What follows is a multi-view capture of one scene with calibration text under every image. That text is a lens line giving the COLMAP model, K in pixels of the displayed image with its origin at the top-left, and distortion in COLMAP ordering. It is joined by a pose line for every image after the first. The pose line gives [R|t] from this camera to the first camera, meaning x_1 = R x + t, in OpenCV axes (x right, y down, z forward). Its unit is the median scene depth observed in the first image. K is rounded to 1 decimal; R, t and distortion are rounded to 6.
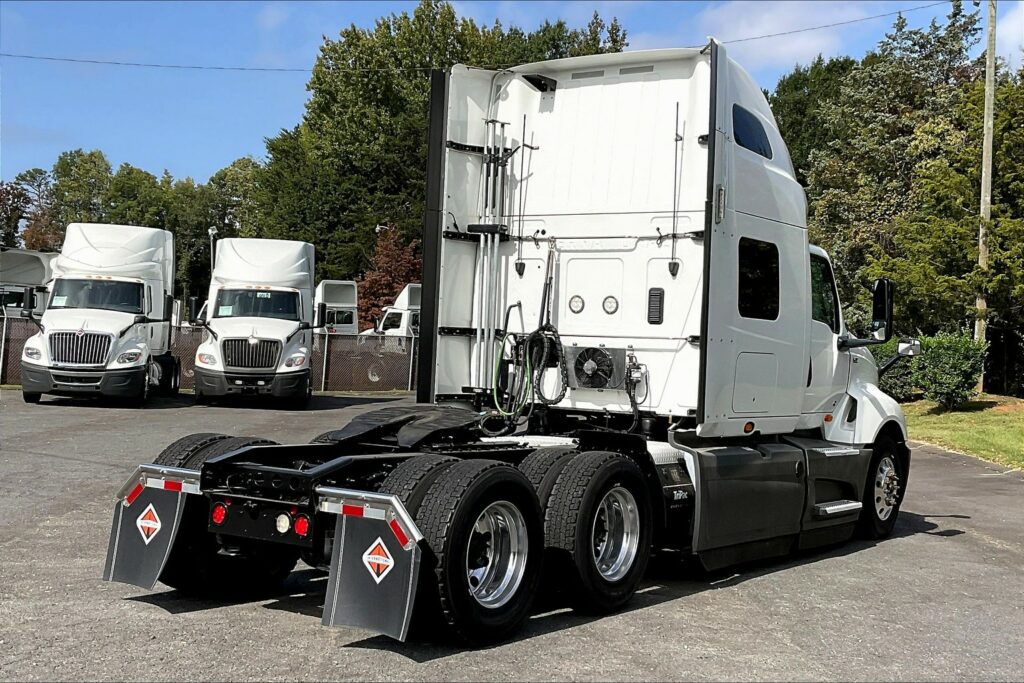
lens RADIAL K [[1355.6, 0, 512.0], [0, 1355.6, 341.5], [0, 0, 1]] dist [0.033208, 0.045328]
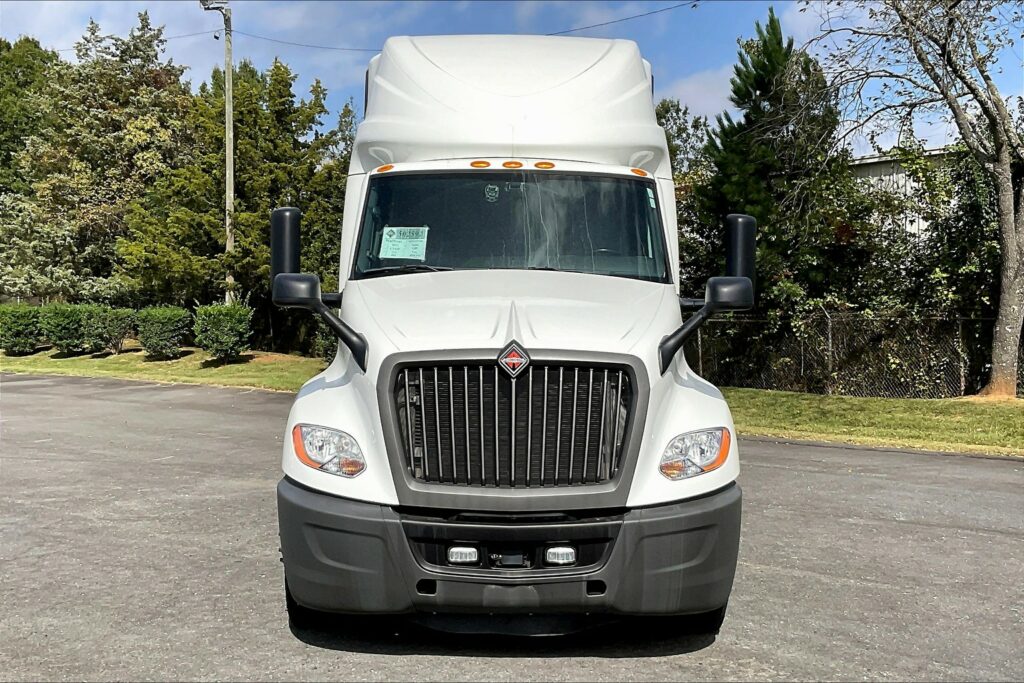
lens RADIAL K [[1355.6, 0, 512.0], [0, 1355.6, 341.5], [0, 0, 1]] dist [0.033208, 0.045328]
pose [[0.768248, -0.045706, 0.638518, -0.274097], [0.026224, 0.998858, 0.039948, -0.013186], [-0.639615, -0.013946, 0.768569, -0.141259]]
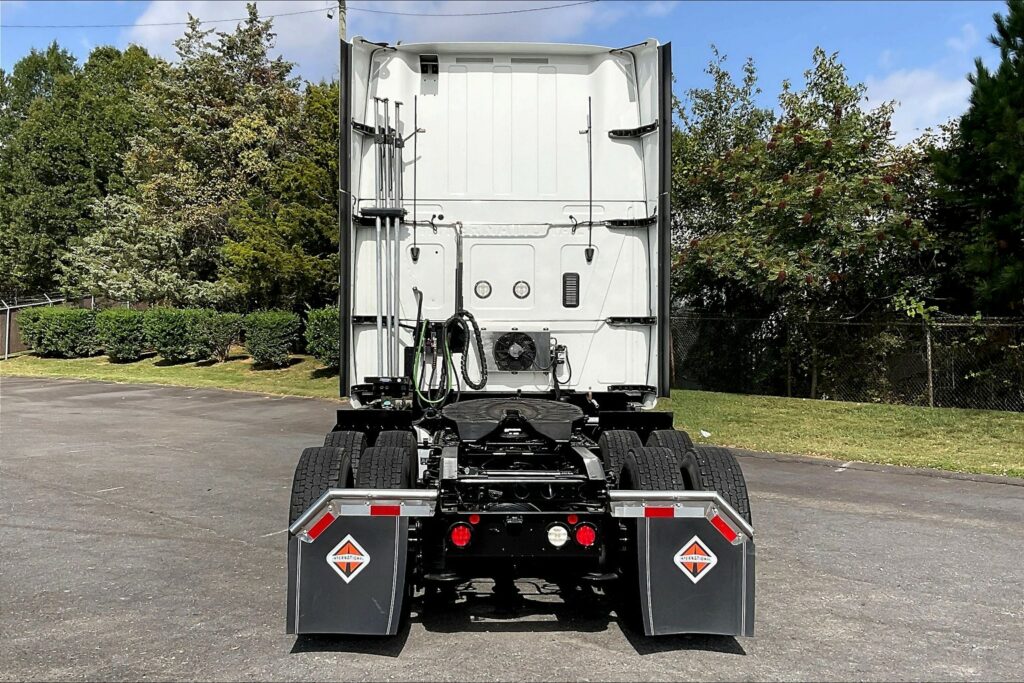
lens RADIAL K [[1209.6, 0, 490.5], [0, 1209.6, 370.7], [0, 0, 1]] dist [0.075722, 0.014956]
pose [[0.811651, -0.054428, 0.581601, -0.167108], [0.026221, 0.998041, 0.056807, -0.006281], [-0.583553, -0.030857, 0.811488, 0.089745]]
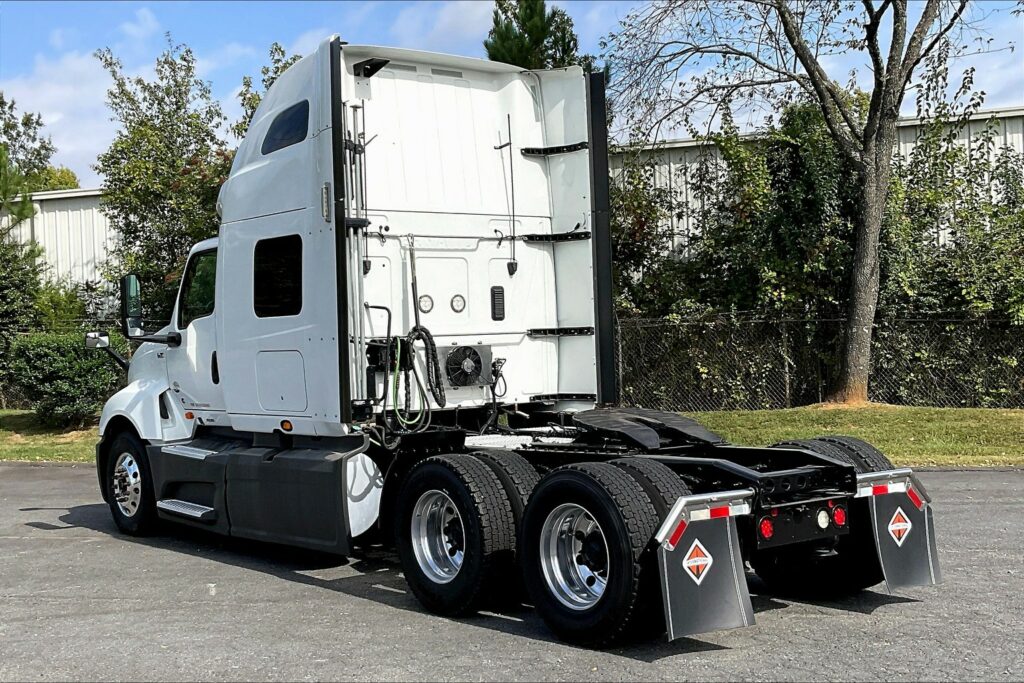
lens RADIAL K [[1355.6, 0, 512.0], [0, 1355.6, 341.5], [0, 0, 1]] dist [0.033208, 0.045328]
pose [[0.300472, -0.053061, 0.952314, -0.303900], [0.037079, 0.998346, 0.043926, -0.014265], [-0.953070, 0.022112, 0.301942, 0.224365]]
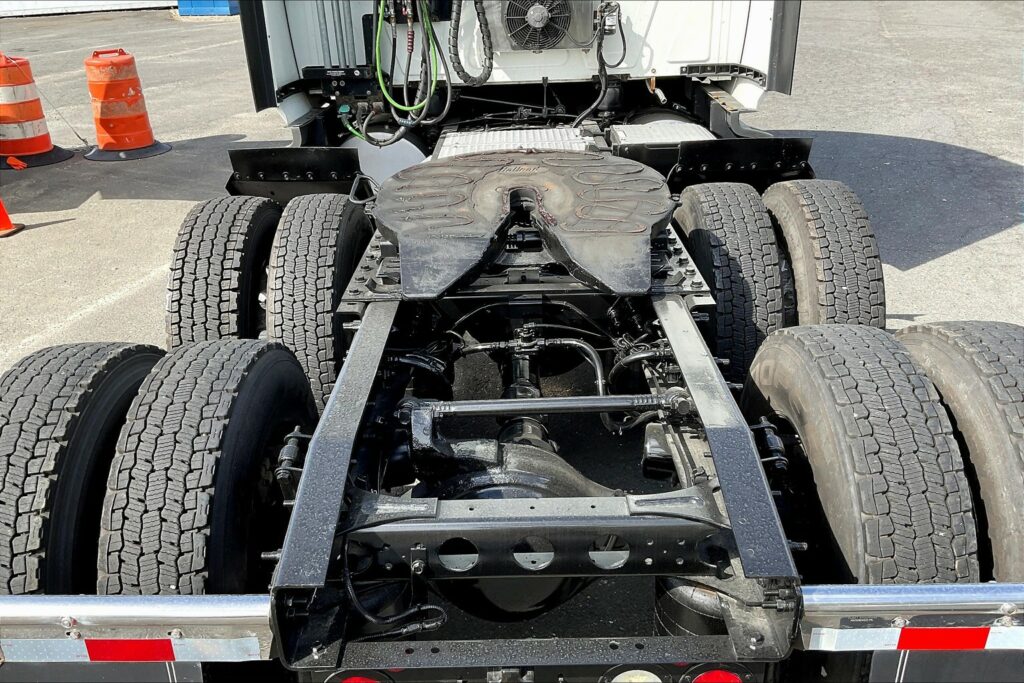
lens RADIAL K [[834.2, 0, 508.8], [0, 834.2, 346.9], [0, 0, 1]] dist [0.104385, -0.131063]
pose [[0.826177, -0.298683, 0.477723, -0.065556], [0.060693, 0.890161, 0.451587, -0.007858], [-0.560131, -0.344096, 0.753558, 0.220226]]
